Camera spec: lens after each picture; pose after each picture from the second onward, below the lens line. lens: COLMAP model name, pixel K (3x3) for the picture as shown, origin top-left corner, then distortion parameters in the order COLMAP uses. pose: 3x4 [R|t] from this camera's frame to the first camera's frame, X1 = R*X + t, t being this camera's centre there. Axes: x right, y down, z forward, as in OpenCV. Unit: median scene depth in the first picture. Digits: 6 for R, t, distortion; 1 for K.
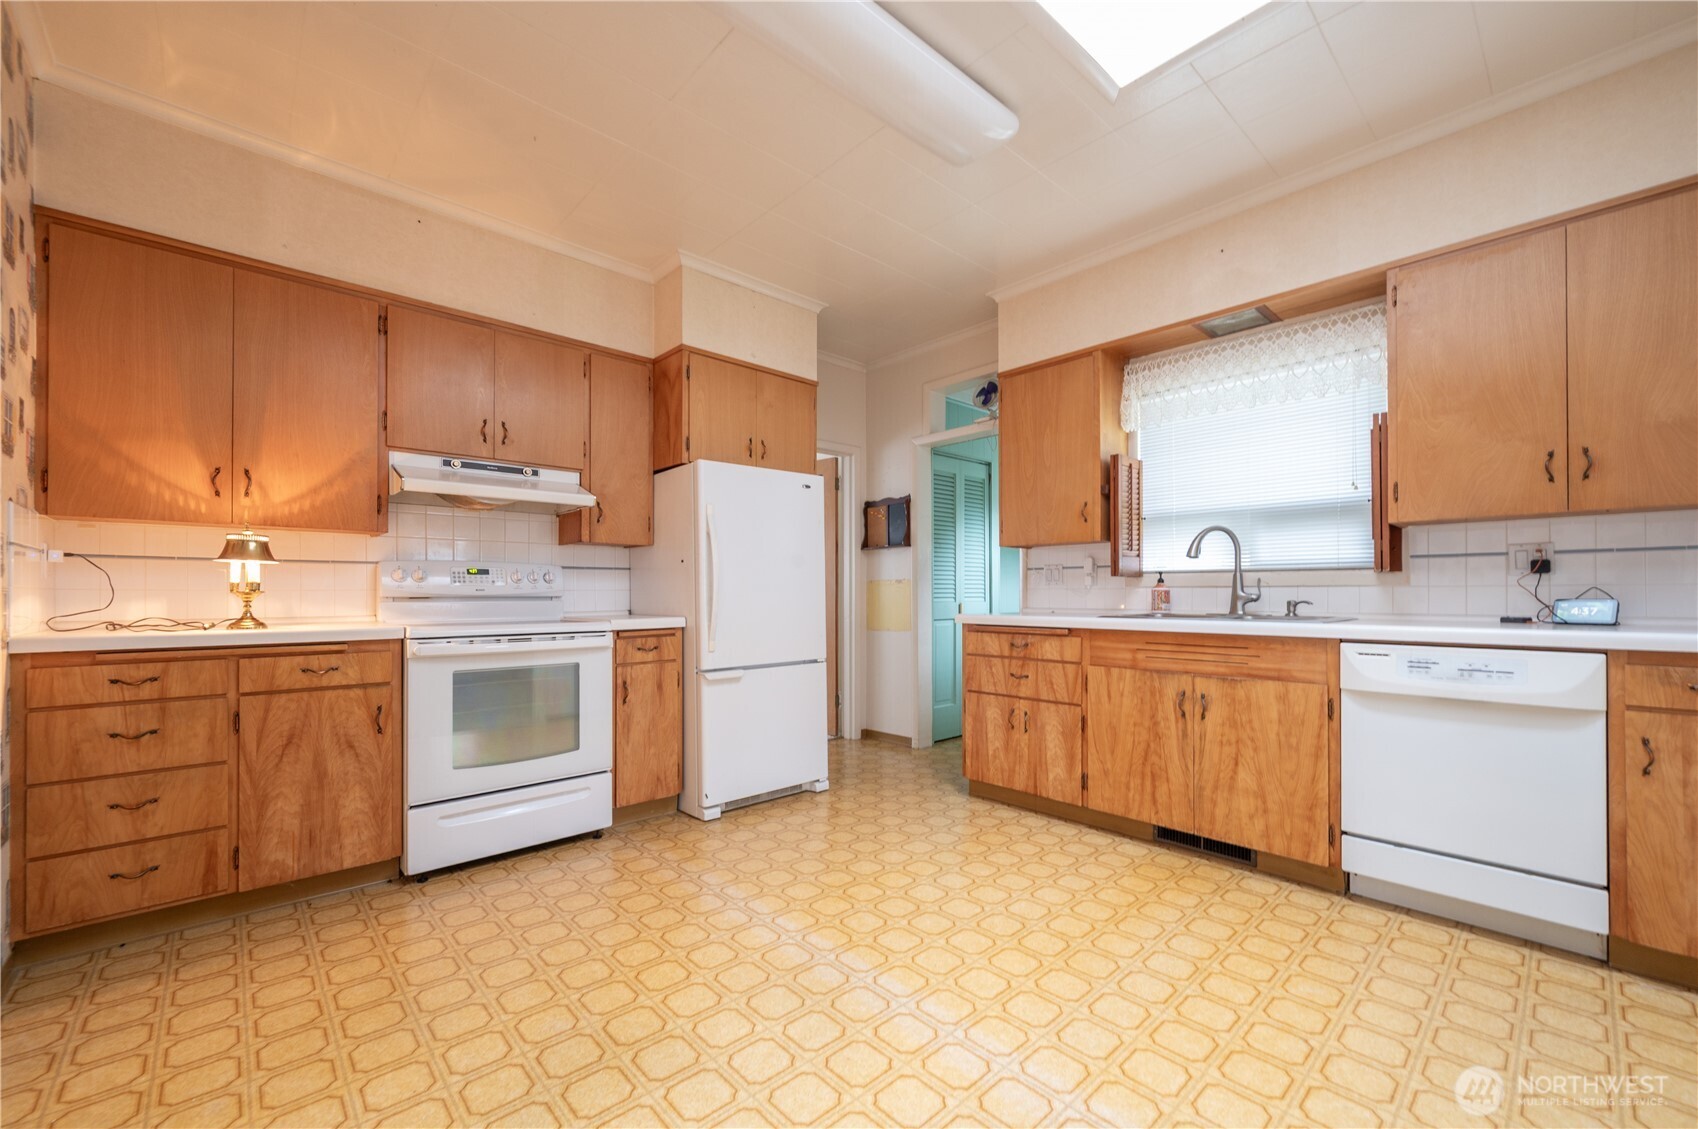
lens RADIAL K [[683.5, 0, 853.1], [0, 683.5, 594.1], [0, 0, 1]] dist [-0.000088, -0.000075]
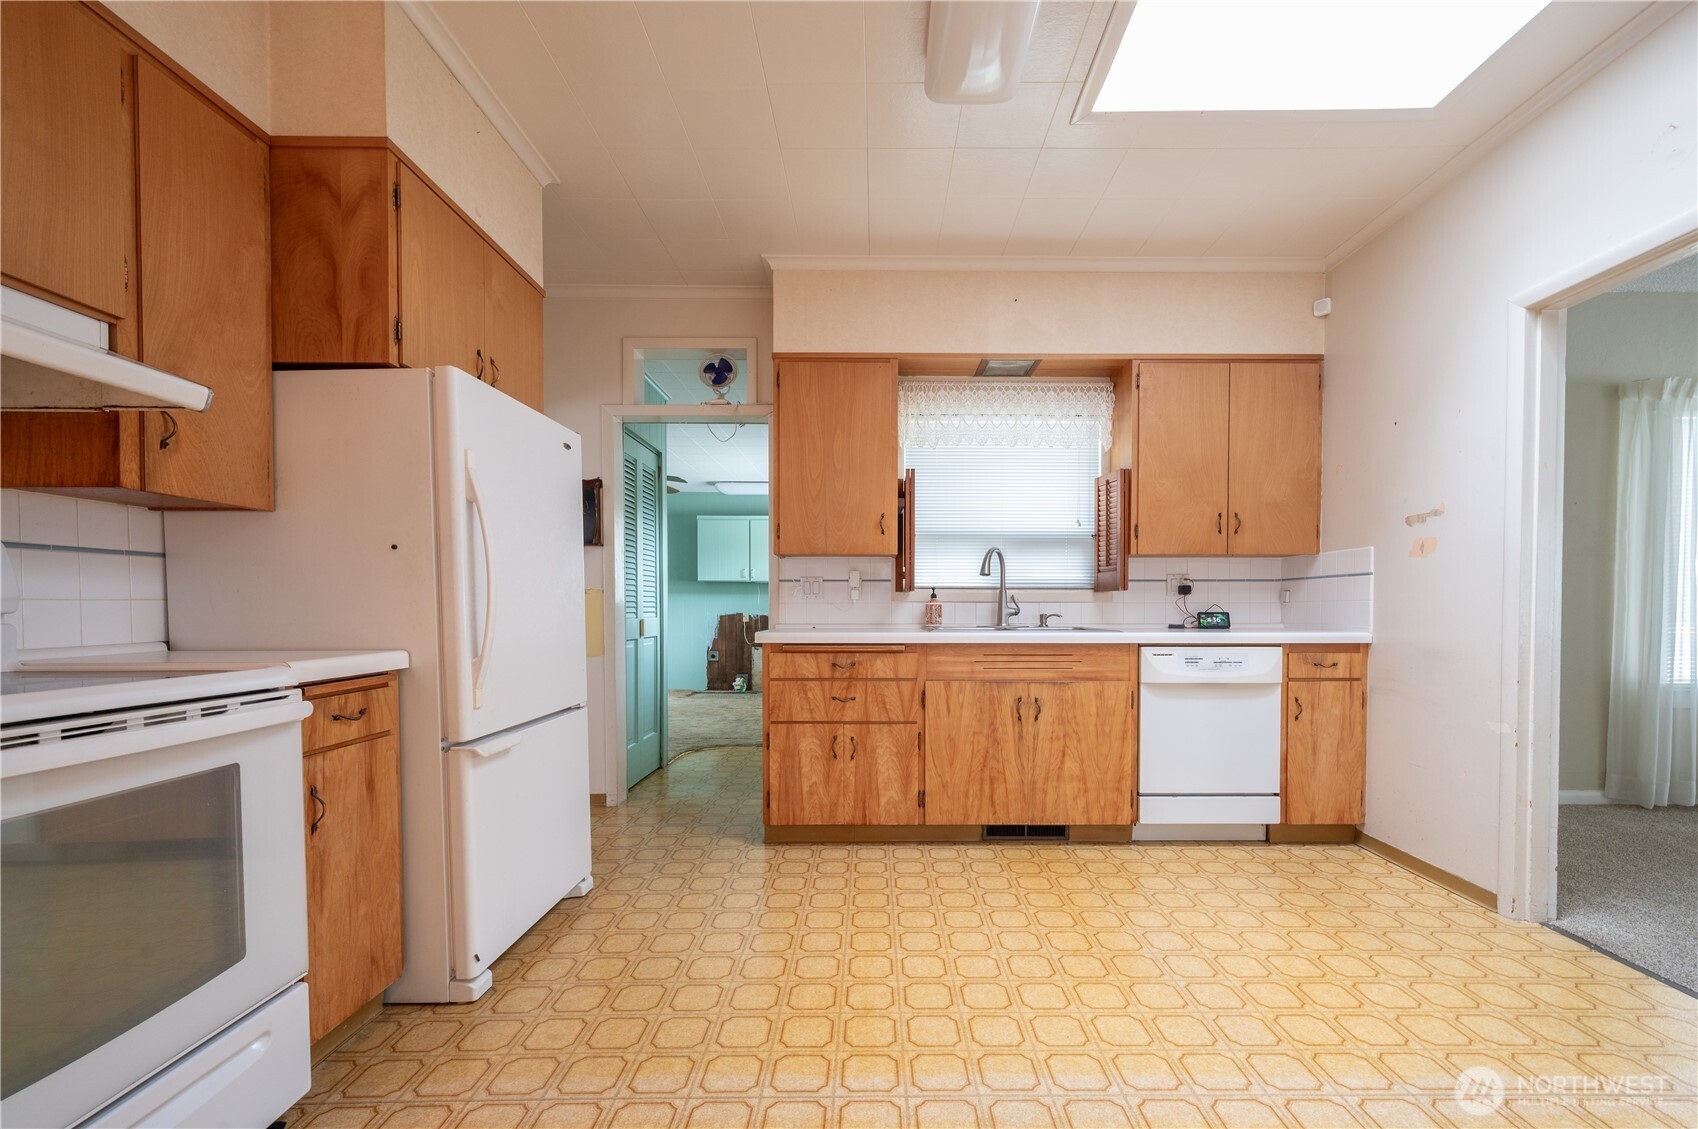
lens RADIAL K [[695.4, 0, 876.7], [0, 695.4, 625.5], [0, 0, 1]] dist [0.002341, -0.000096]
pose [[0.672151, -0.018301, 0.740188, -0.464915], [-0.000779, 0.999676, 0.025424, -0.000885], [-0.740414, -0.017666, 0.671919, 0.399357]]
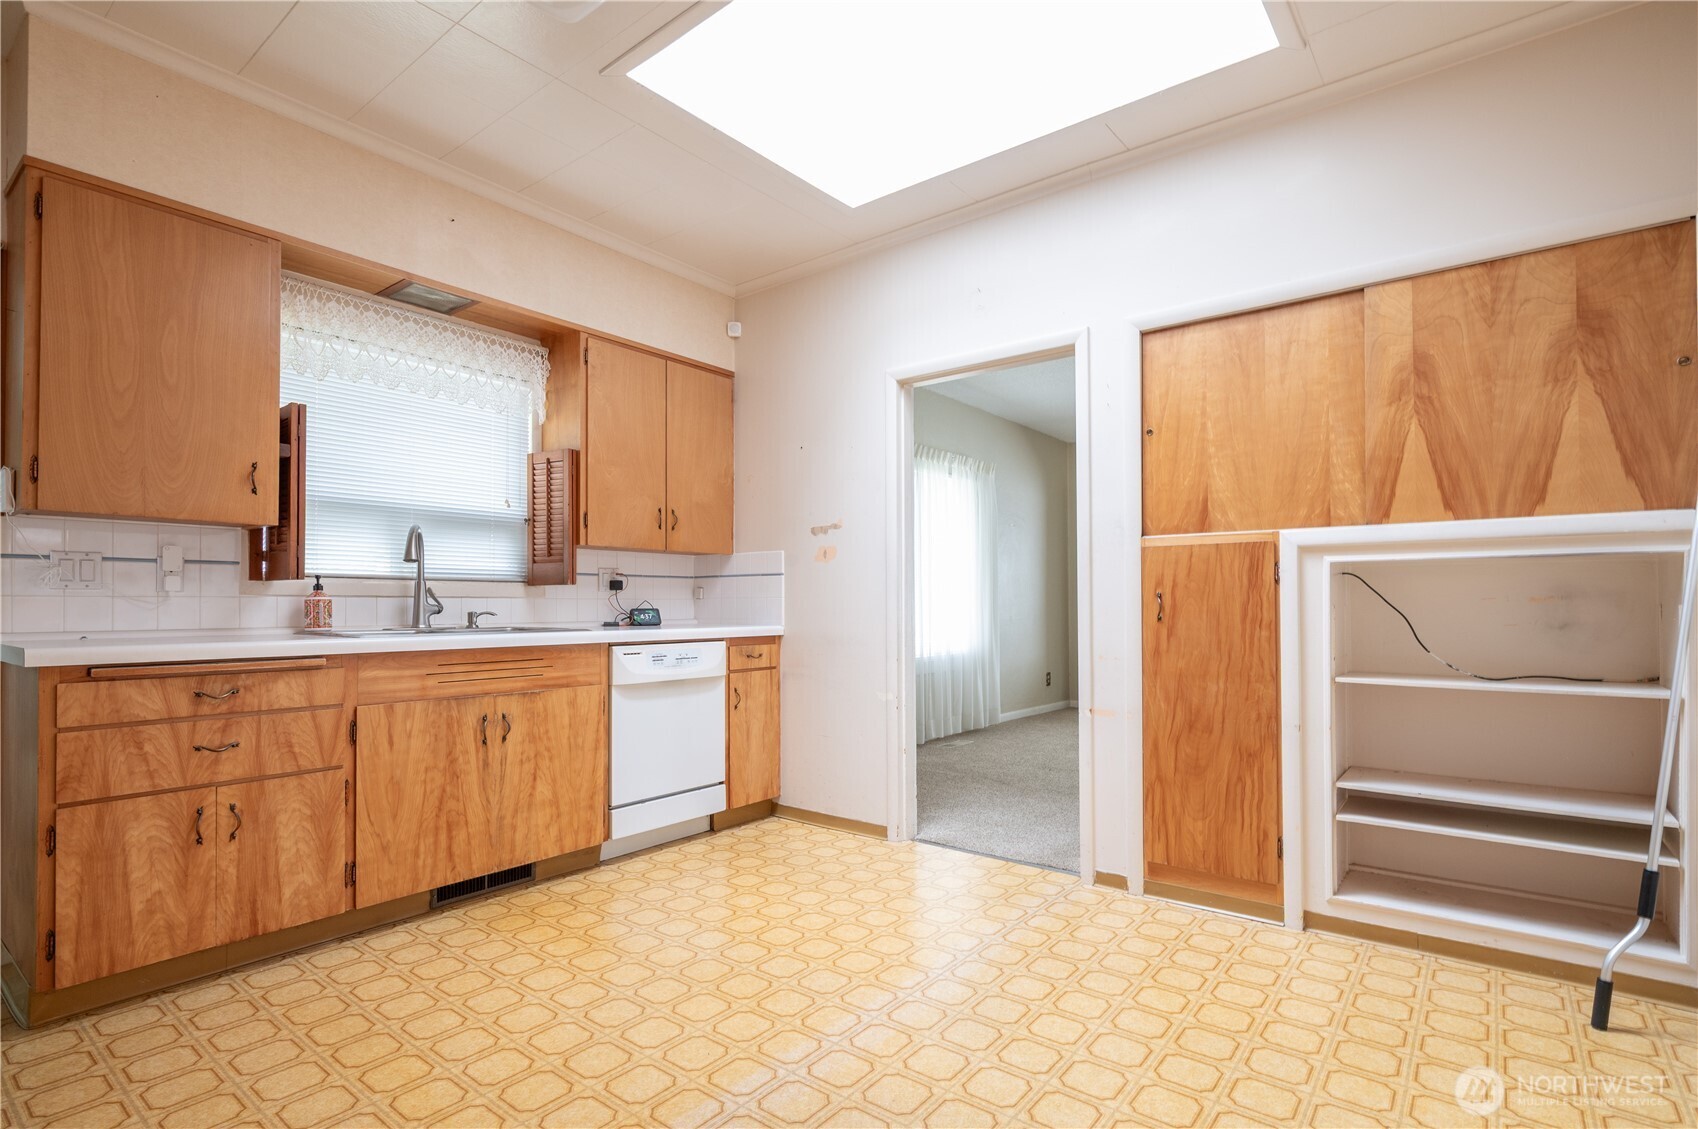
lens RADIAL K [[825.5, 0, 848.1], [0, 825.5, 596.7], [0, 0, 1]] dist [0.000813, 0.000792]
pose [[-0.160493, 0.010416, 0.986982, -0.606713], [0.000869, 0.999945, -0.010412, 0.000786], [-0.987037, -0.000813, -0.160493, 0.668498]]
